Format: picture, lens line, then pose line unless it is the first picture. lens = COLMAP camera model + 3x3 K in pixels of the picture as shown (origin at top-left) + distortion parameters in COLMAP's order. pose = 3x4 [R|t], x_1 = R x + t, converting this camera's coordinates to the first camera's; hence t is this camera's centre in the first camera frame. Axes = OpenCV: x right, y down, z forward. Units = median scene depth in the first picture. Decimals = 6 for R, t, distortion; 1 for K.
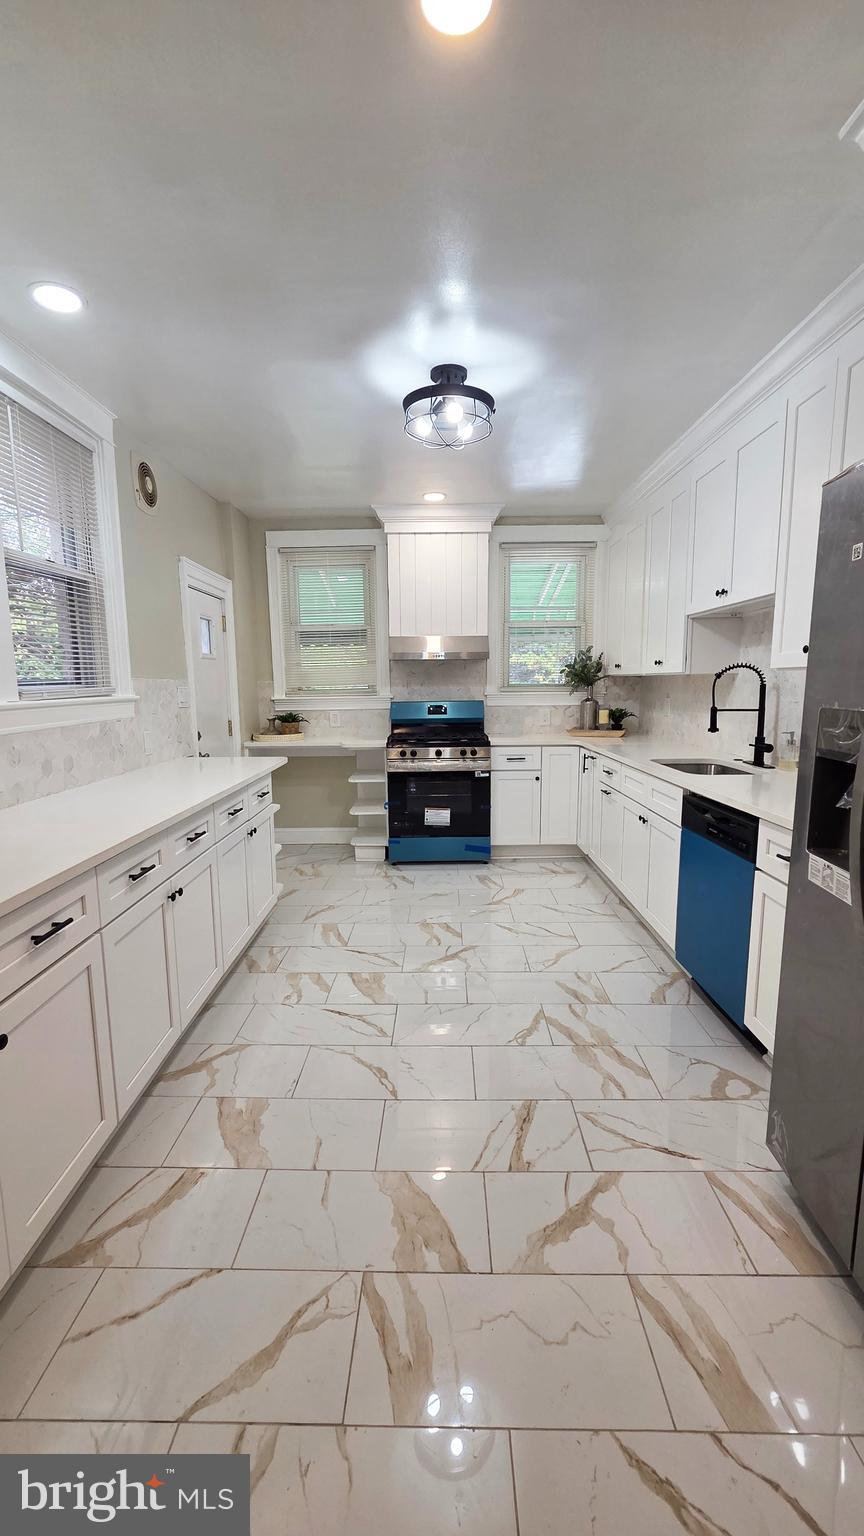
lens RADIAL K [[626.4, 0, 430.0], [0, 626.4, 768.8], [0, 0, 1]] dist [-0.001820, -0.000150]
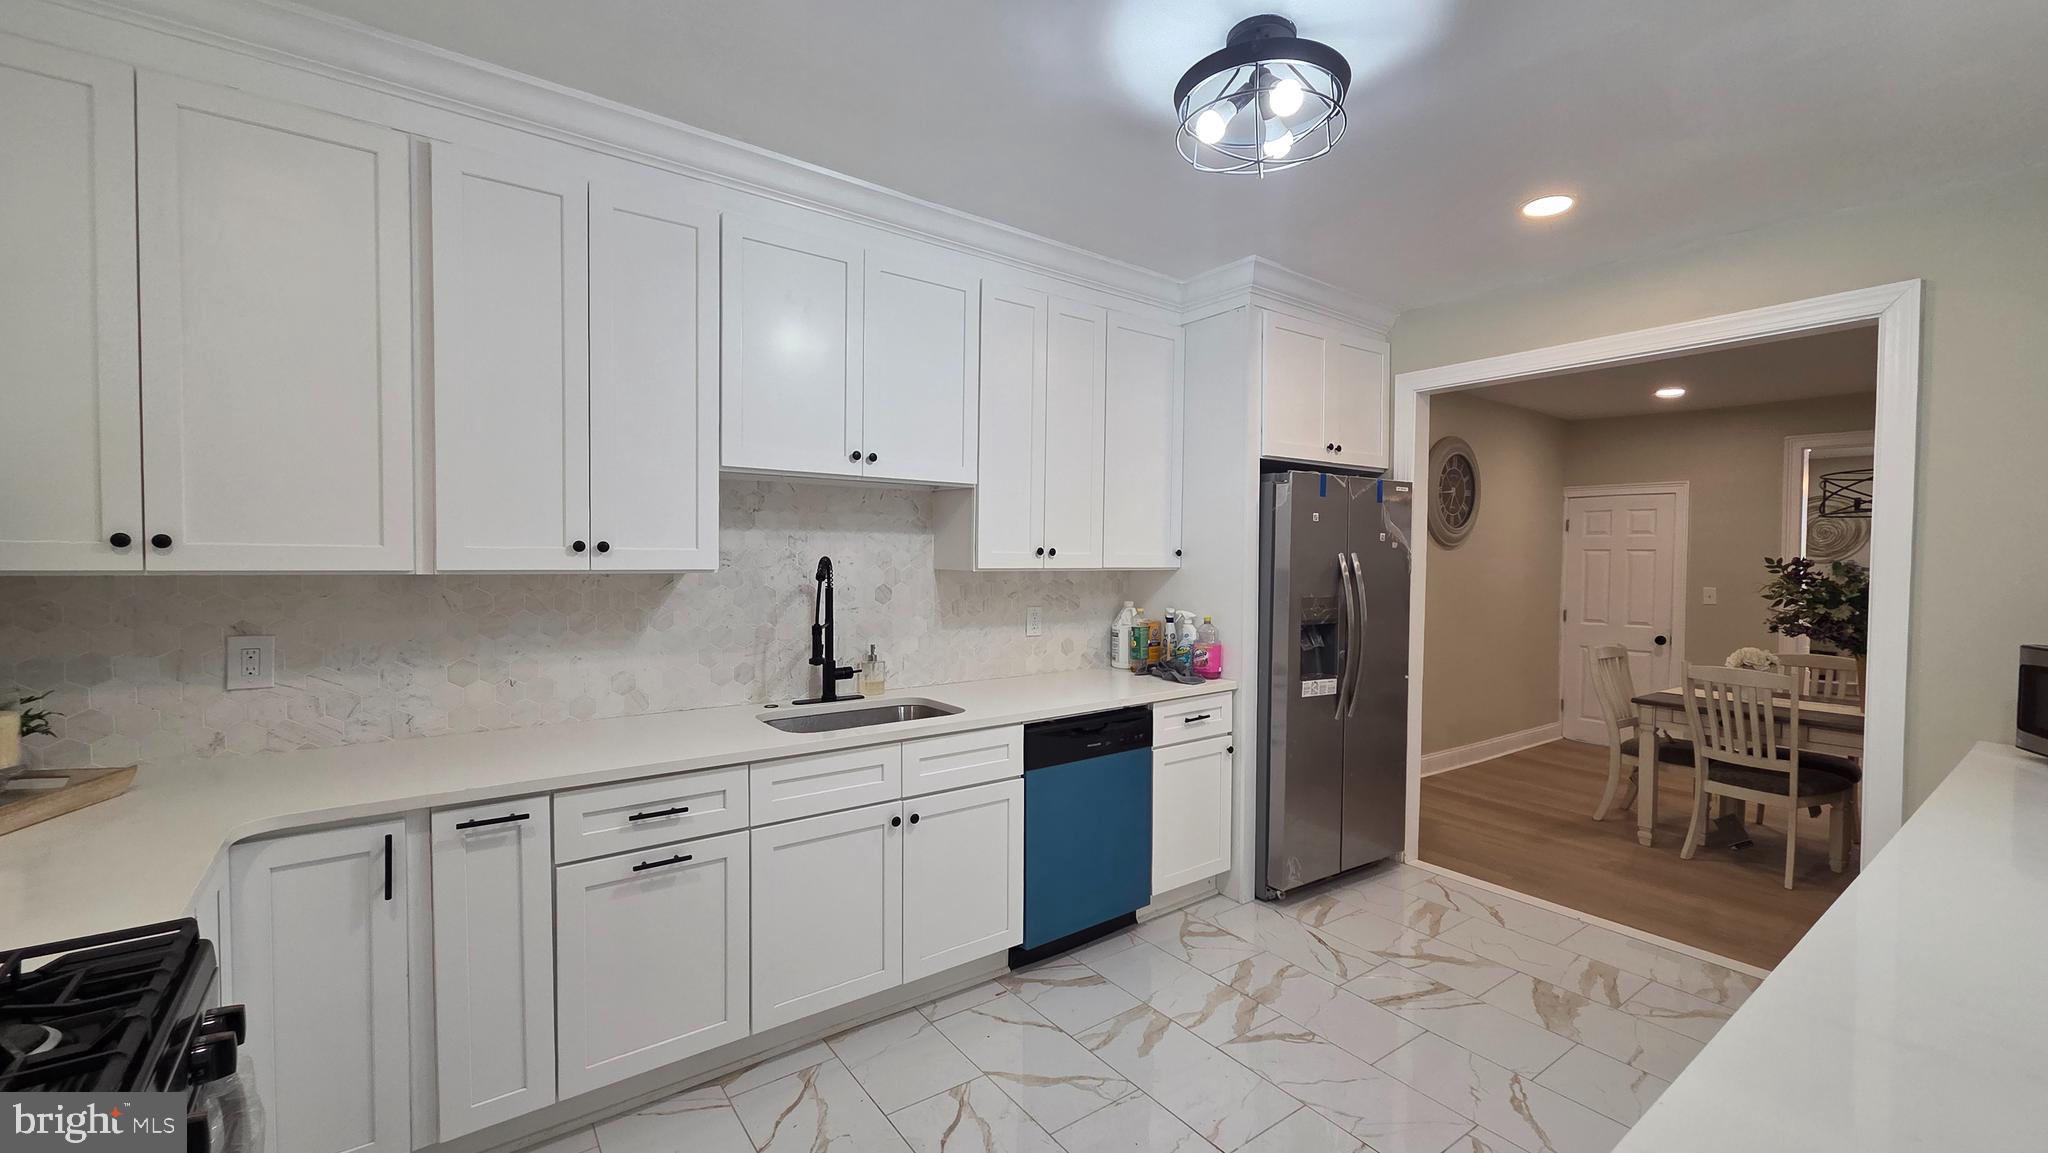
lens RADIAL K [[836.2, 0, 1021.6], [0, 836.2, 581.9], [0, 0, 1]] dist [0.003841, 0.000466]
pose [[-0.598857, -0.029945, 0.800296, -0.541696], [0.100152, 0.988656, 0.111937, -0.338973], [-0.794569, 0.147186, -0.589065, 2.089807]]
